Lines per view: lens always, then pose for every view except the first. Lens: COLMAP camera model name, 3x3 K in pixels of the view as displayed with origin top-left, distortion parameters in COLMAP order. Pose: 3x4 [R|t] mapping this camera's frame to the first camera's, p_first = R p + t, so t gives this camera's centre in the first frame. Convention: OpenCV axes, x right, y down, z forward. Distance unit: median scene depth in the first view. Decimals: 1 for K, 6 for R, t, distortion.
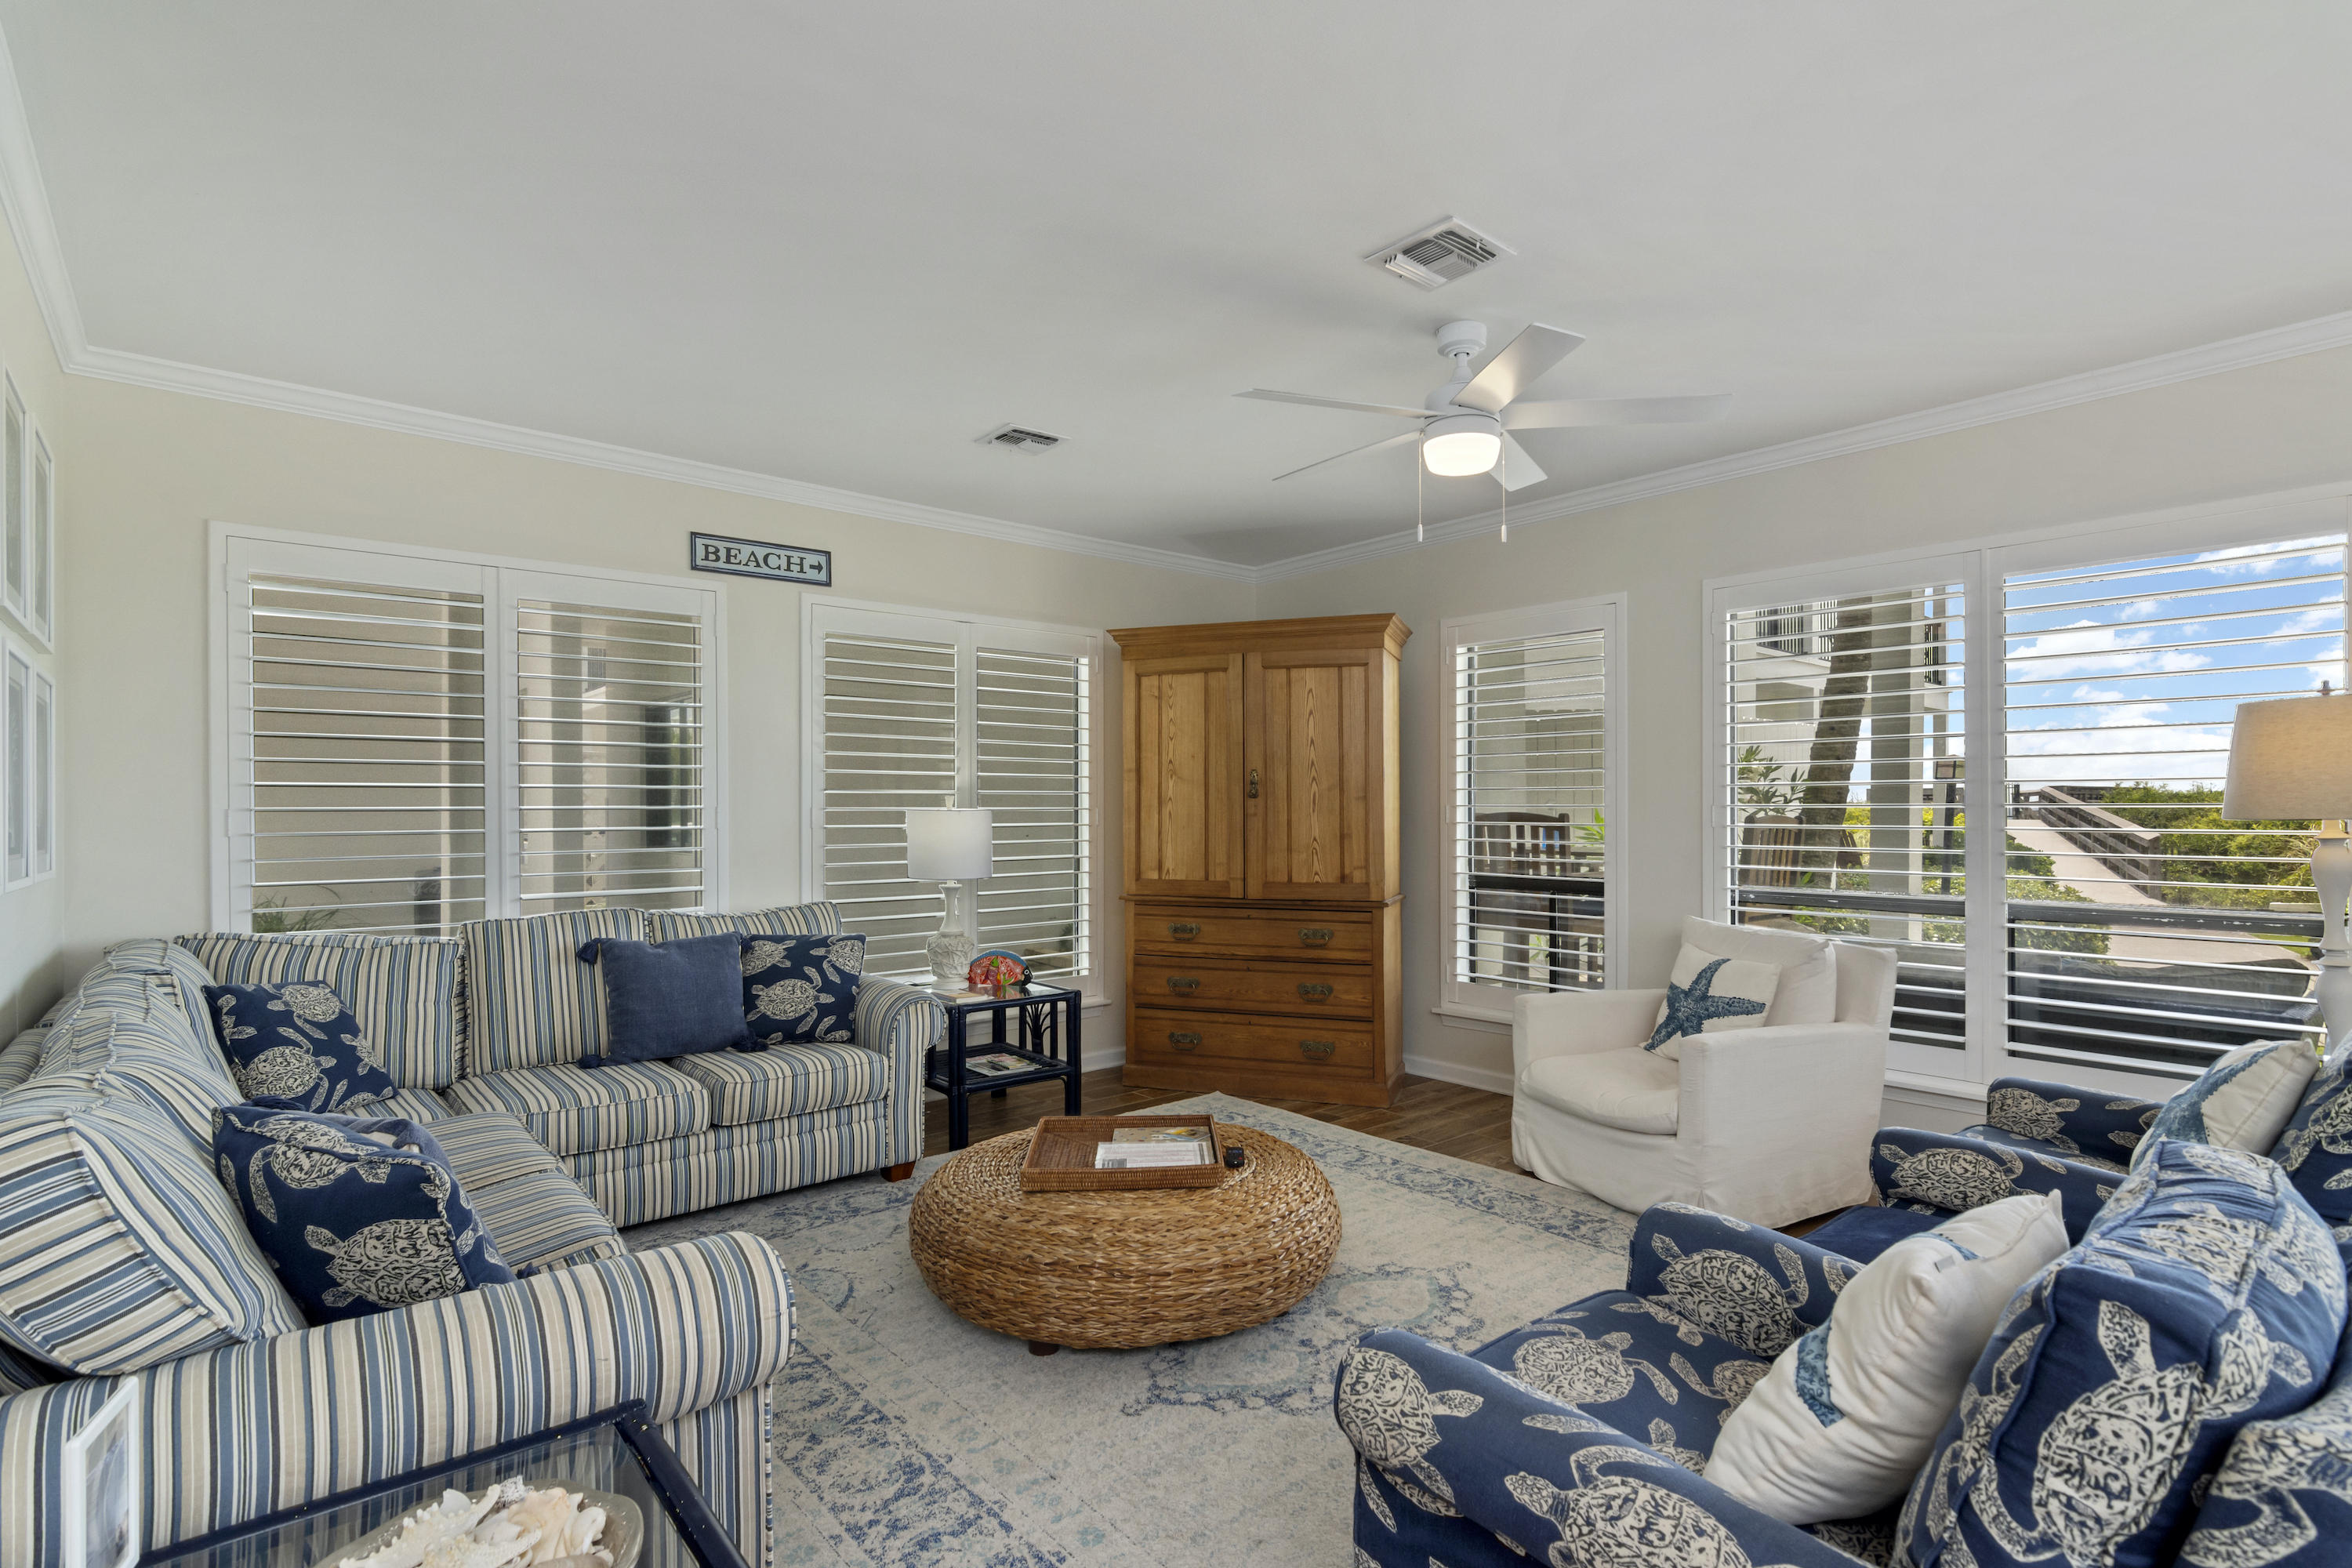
lens RADIAL K [[1138.5, 0, 1185.1], [0, 1138.5, 799.3], [0, 0, 1]] dist [-0.004697, -0.000756]
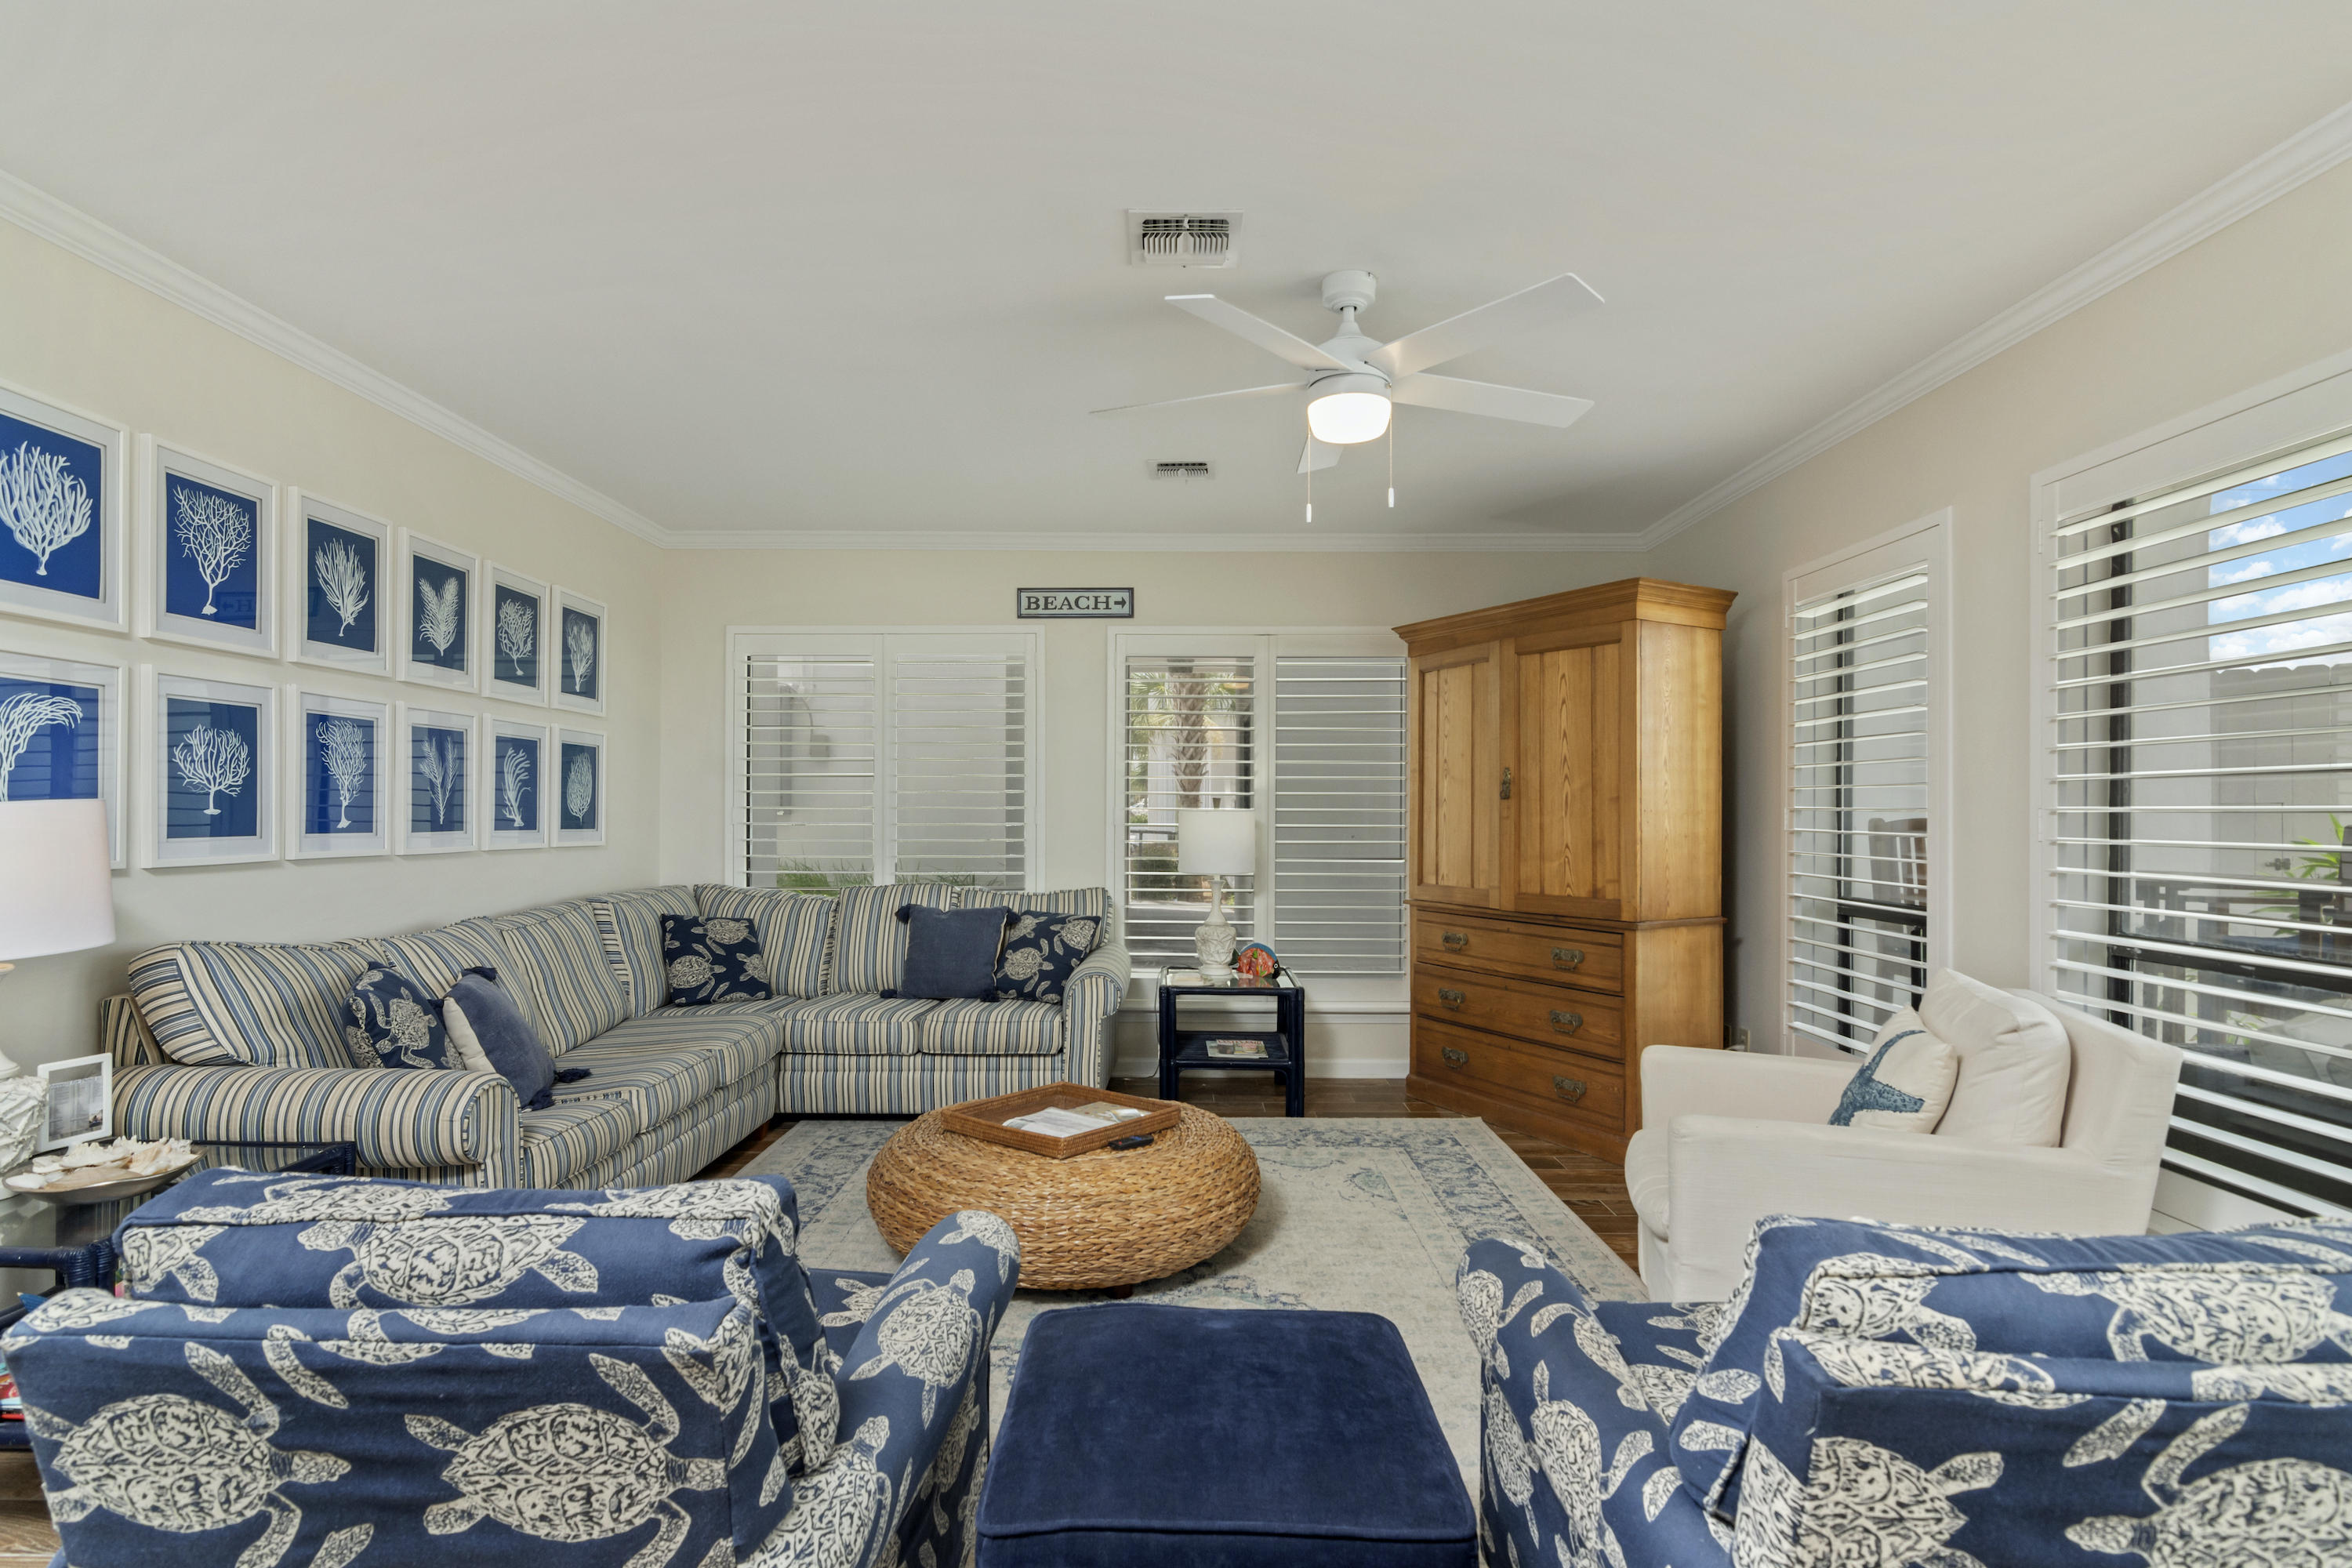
lens RADIAL K [[1138.5, 0, 1176.1], [0, 1138.5, 793.4], [0, 0, 1]] dist [-0.004697, -0.000756]
pose [[0.755350, -0.004870, -0.655303, 0.463918], [-0.000980, 0.999963, -0.008562, 0.002377], [0.655320, 0.007109, 0.755318, 0.145857]]
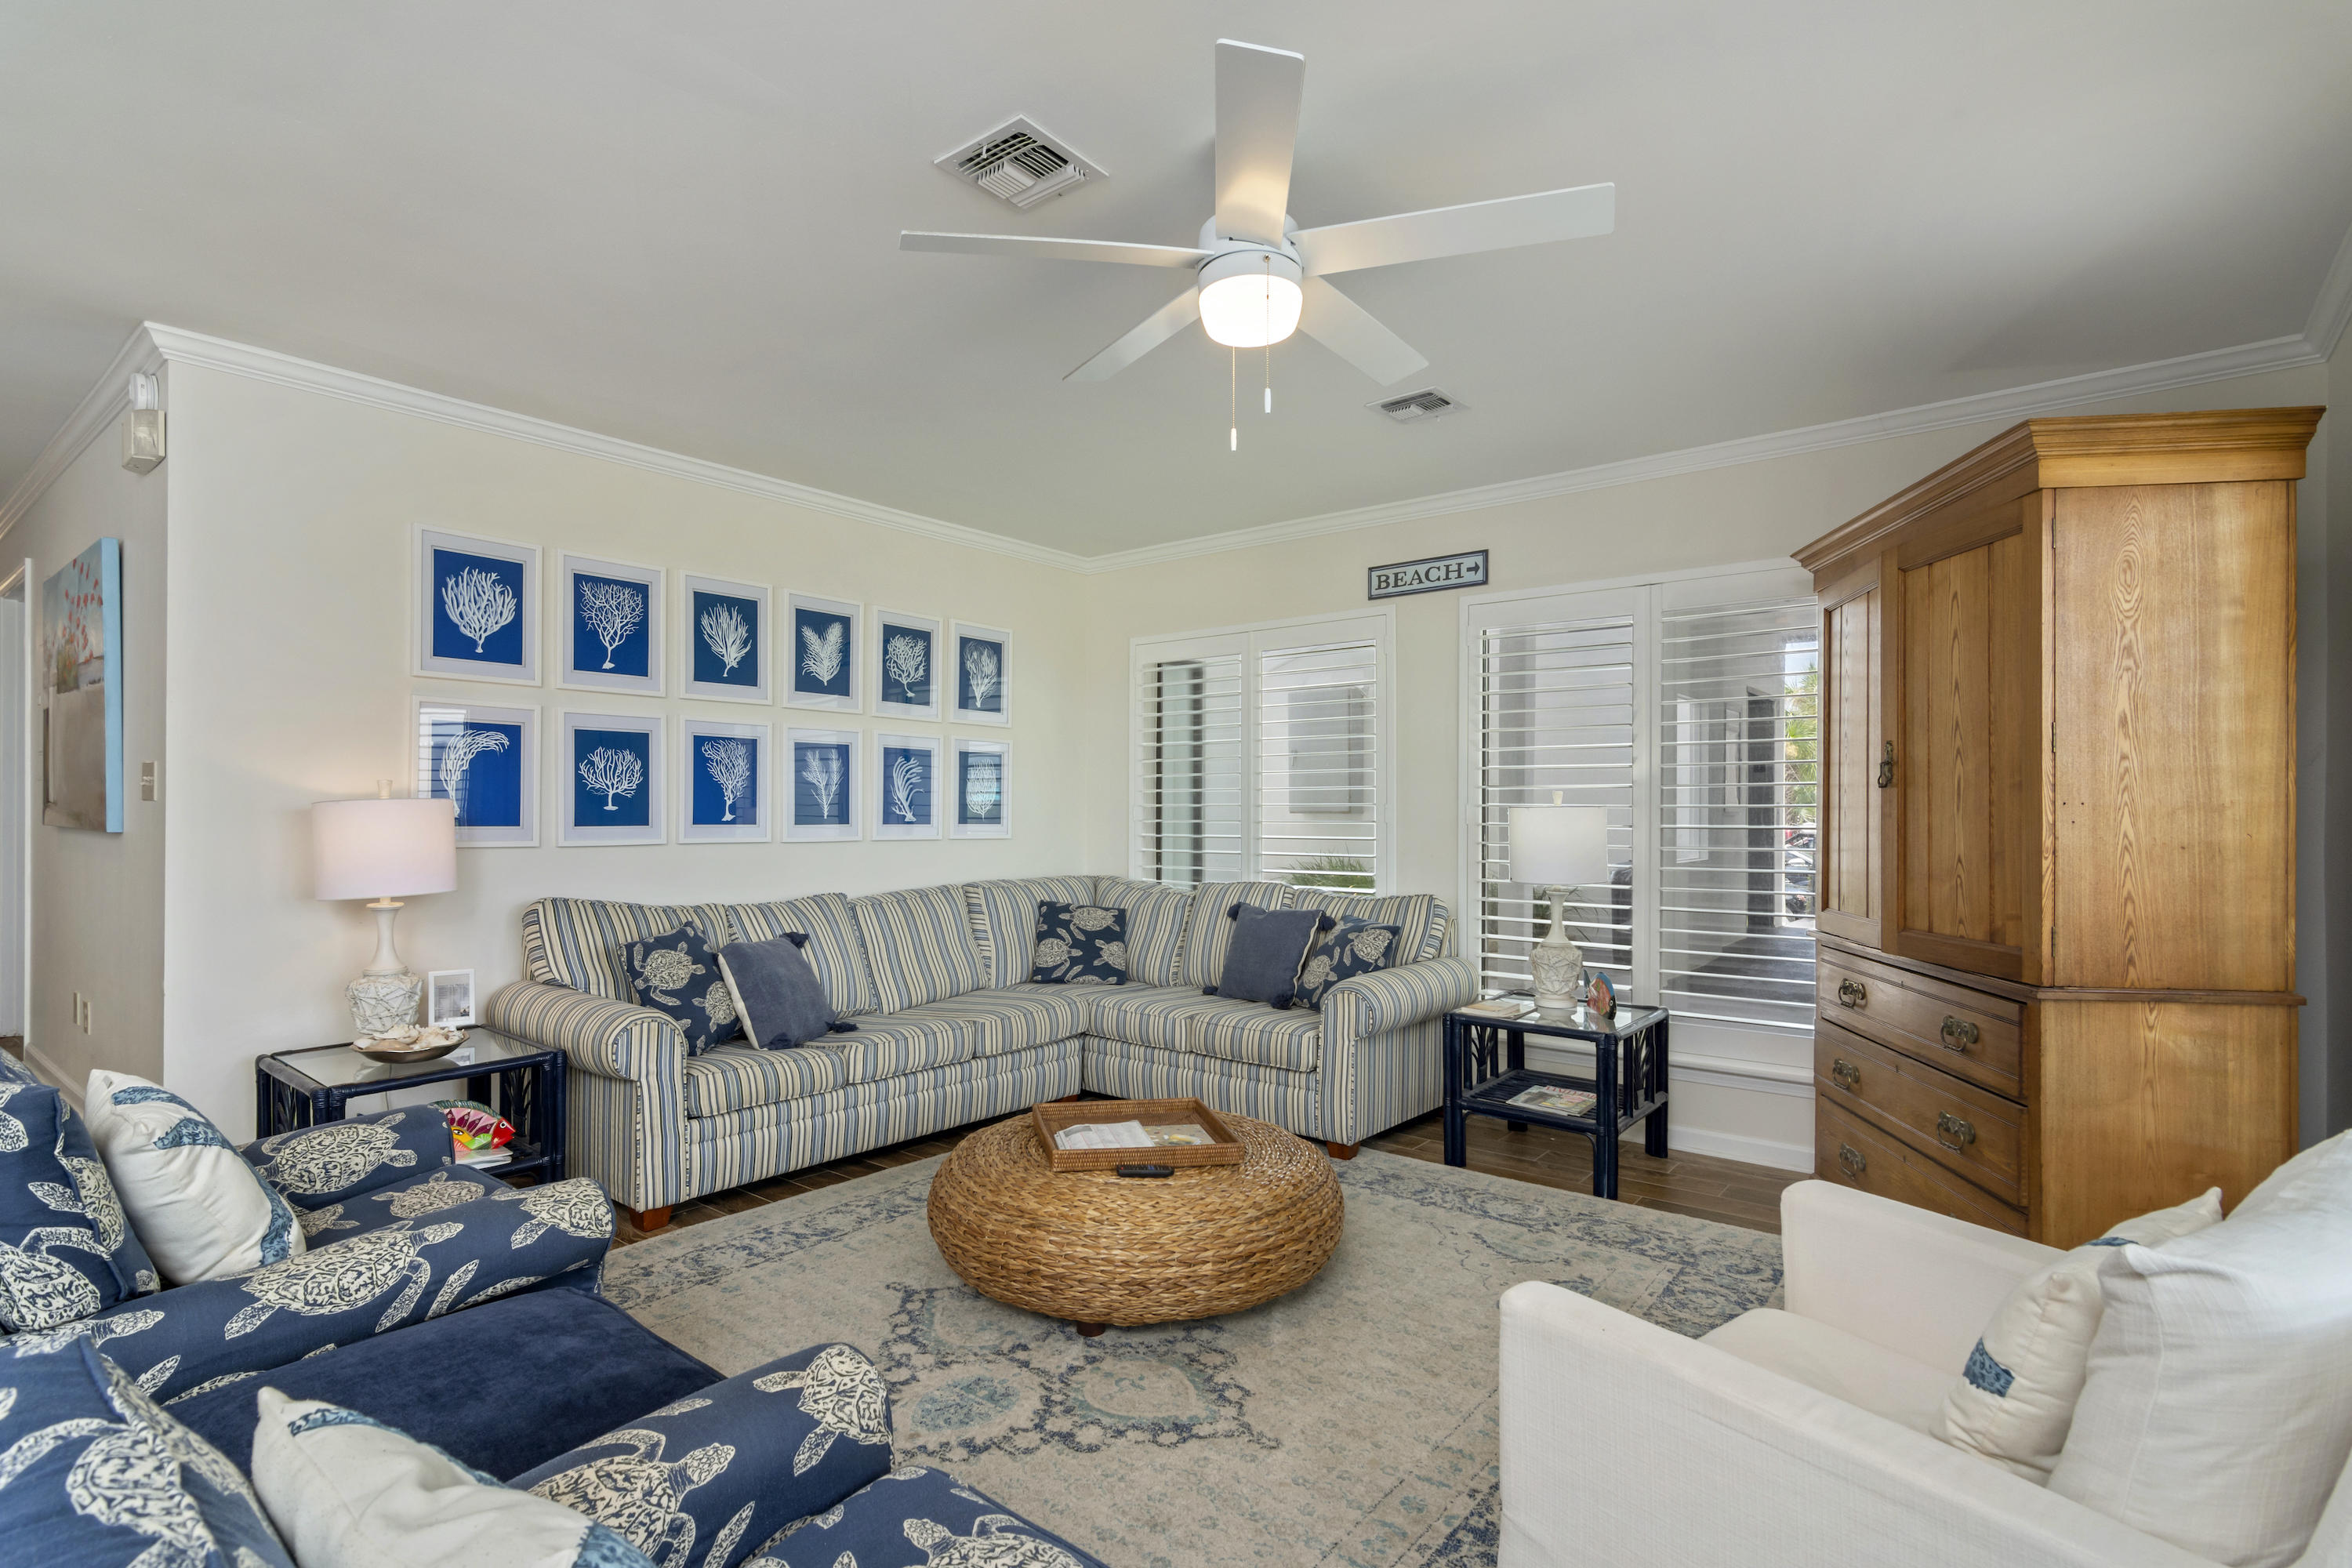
lens RADIAL K [[1138.5, 0, 1173.7], [0, 1138.5, 799.4], [0, 0, 1]] dist [-0.004697, -0.000756]
pose [[0.184279, -0.005496, -0.982859, 0.598718], [0.003700, 0.999981, -0.004898, 0.006516], [0.982867, -0.002734, 0.184296, 0.521400]]
